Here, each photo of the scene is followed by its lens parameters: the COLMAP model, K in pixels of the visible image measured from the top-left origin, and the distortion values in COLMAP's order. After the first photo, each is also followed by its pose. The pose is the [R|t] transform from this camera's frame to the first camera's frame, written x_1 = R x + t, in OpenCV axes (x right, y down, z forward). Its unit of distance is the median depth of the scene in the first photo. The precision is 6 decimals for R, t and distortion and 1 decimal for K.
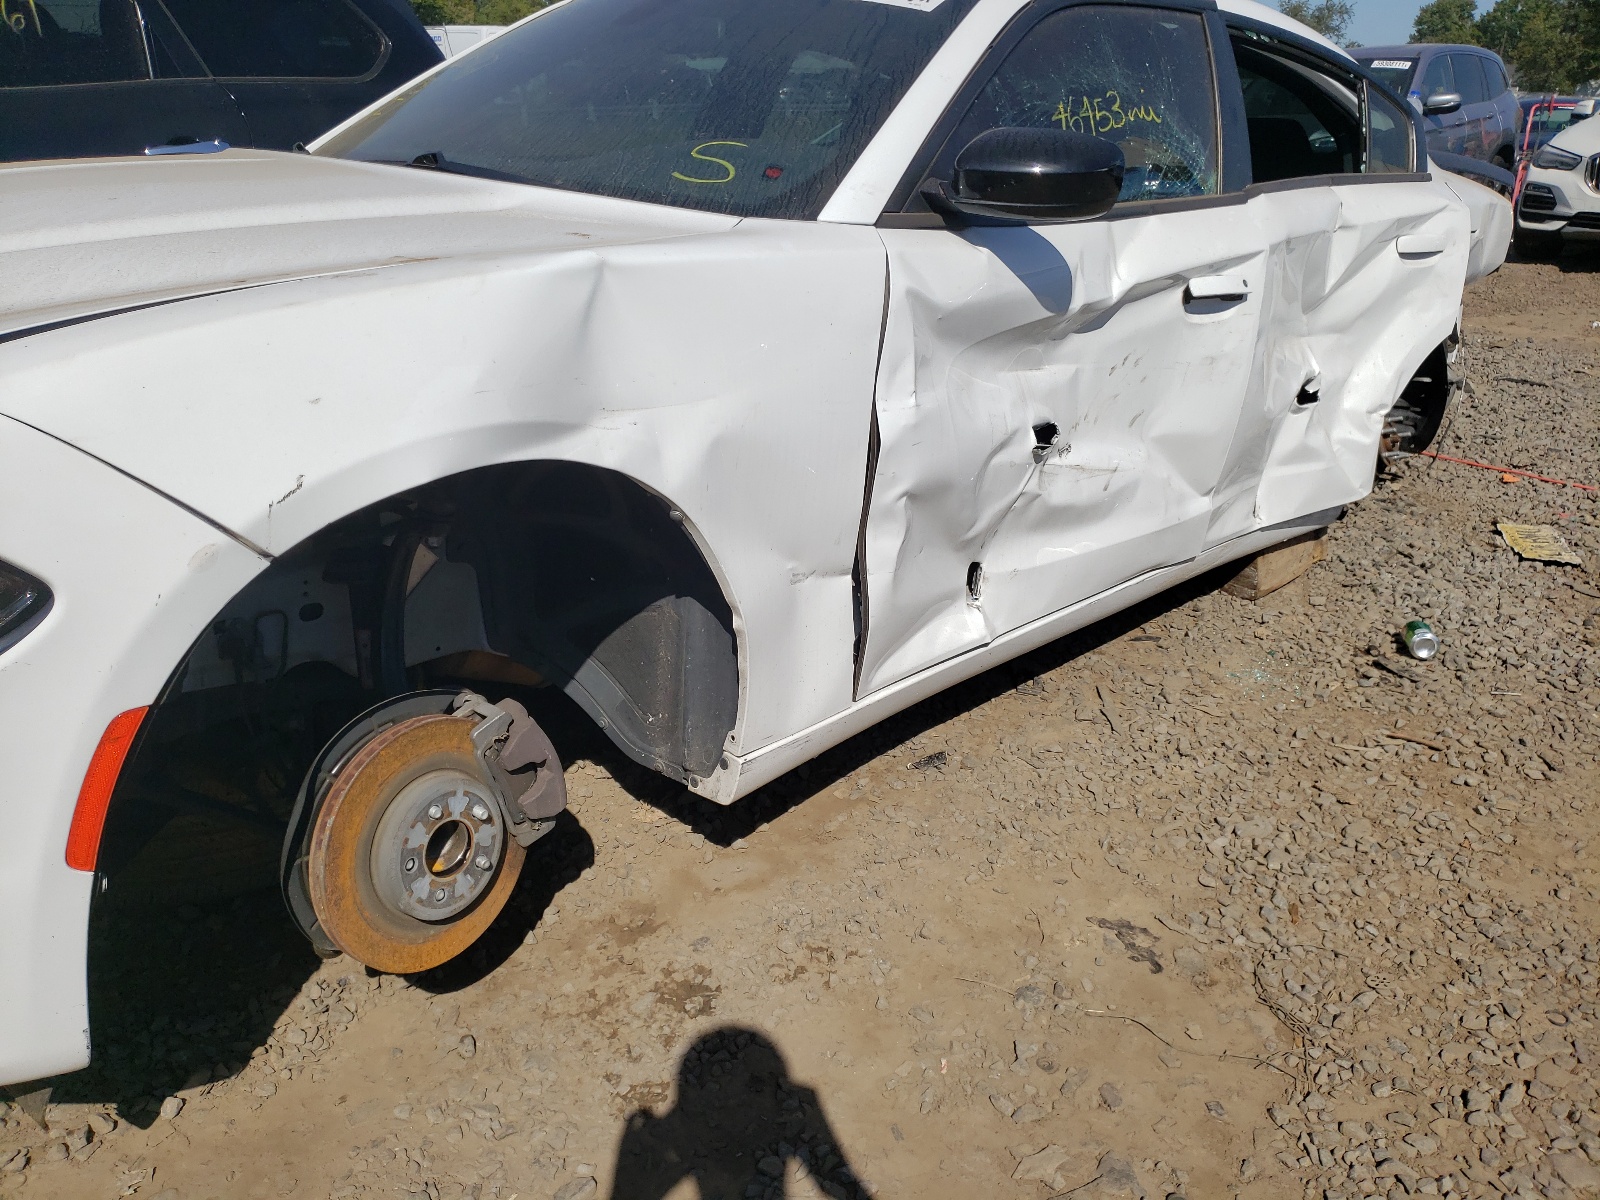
lens RADIAL K [[1197.0, 0, 800.0], [0, 1197.0, 600.0], [0, 0, 1]] dist [-0.005504, -0.008621]
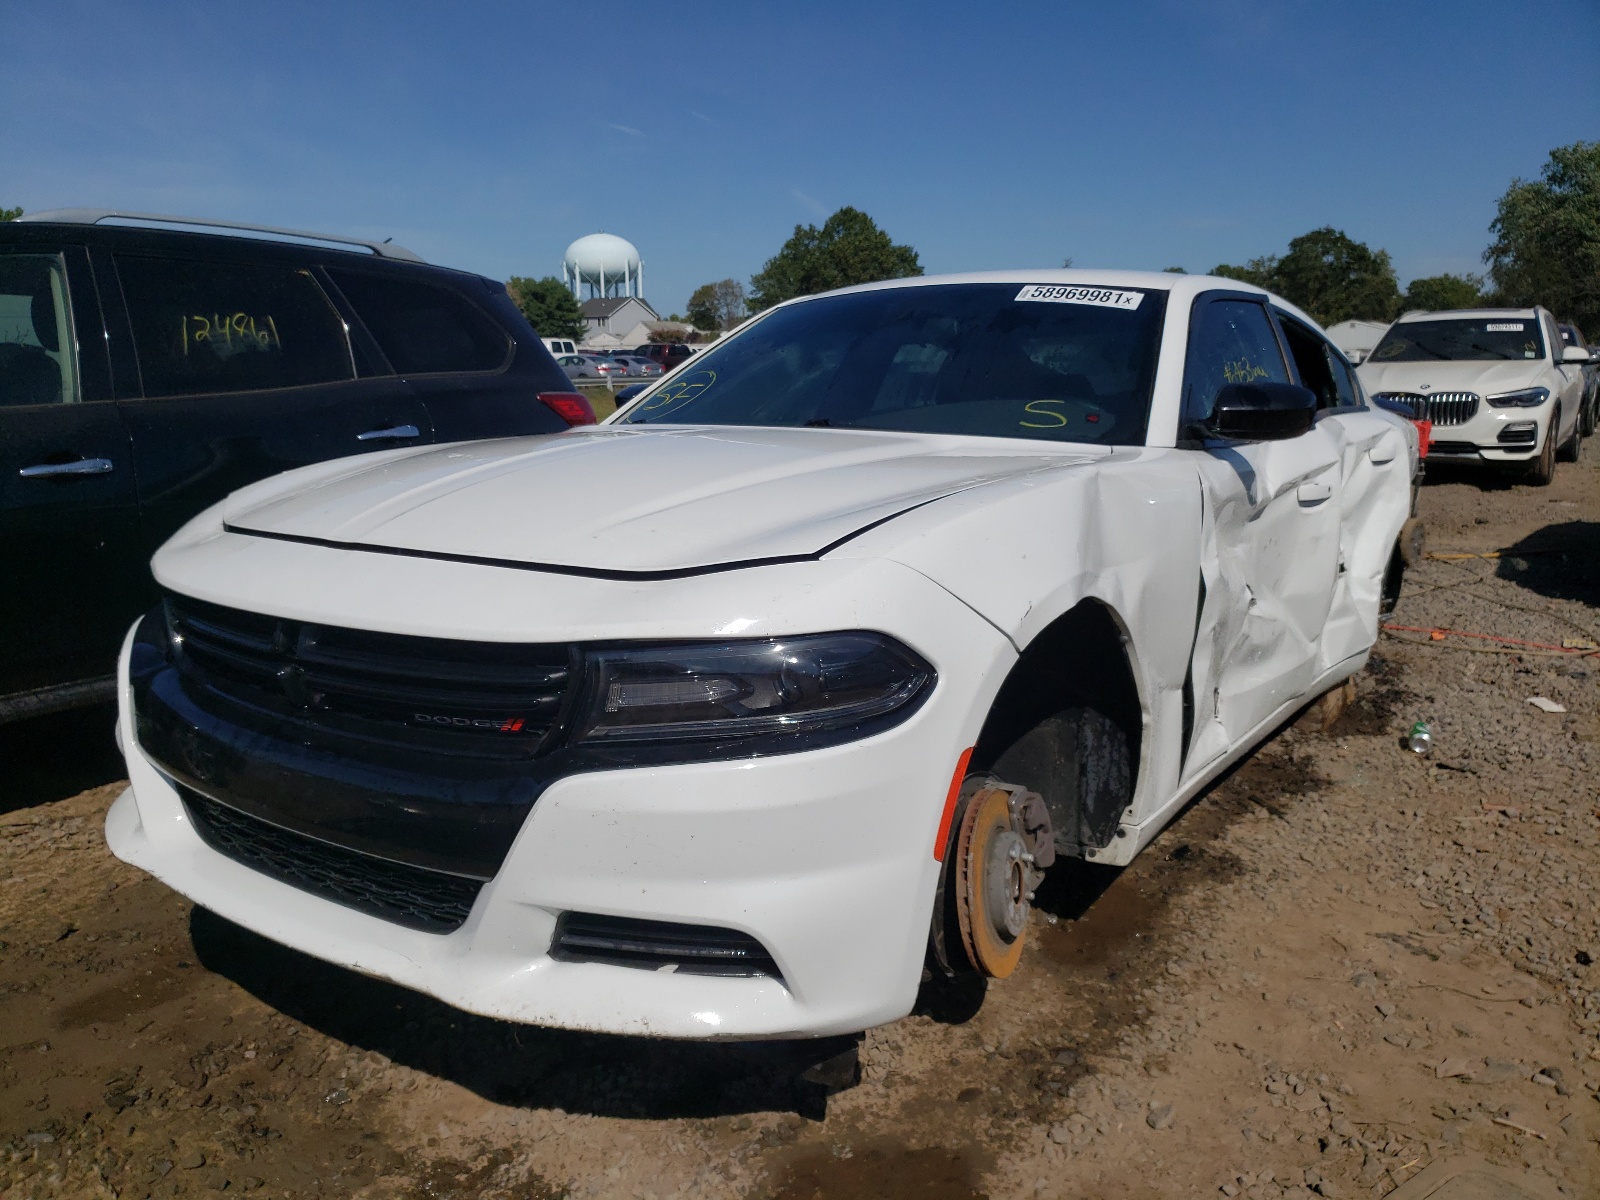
lens RADIAL K [[1212.6, 0, 800.0], [0, 1212.6, 600.0], [0, 0, 1]] dist [-0.040904, 0.055582]
pose [[0.986997, -0.069317, 0.145027, -0.585994], [0.098161, 0.974385, -0.202333, 0.117988], [-0.127287, 0.213938, 0.968519, -0.321844]]
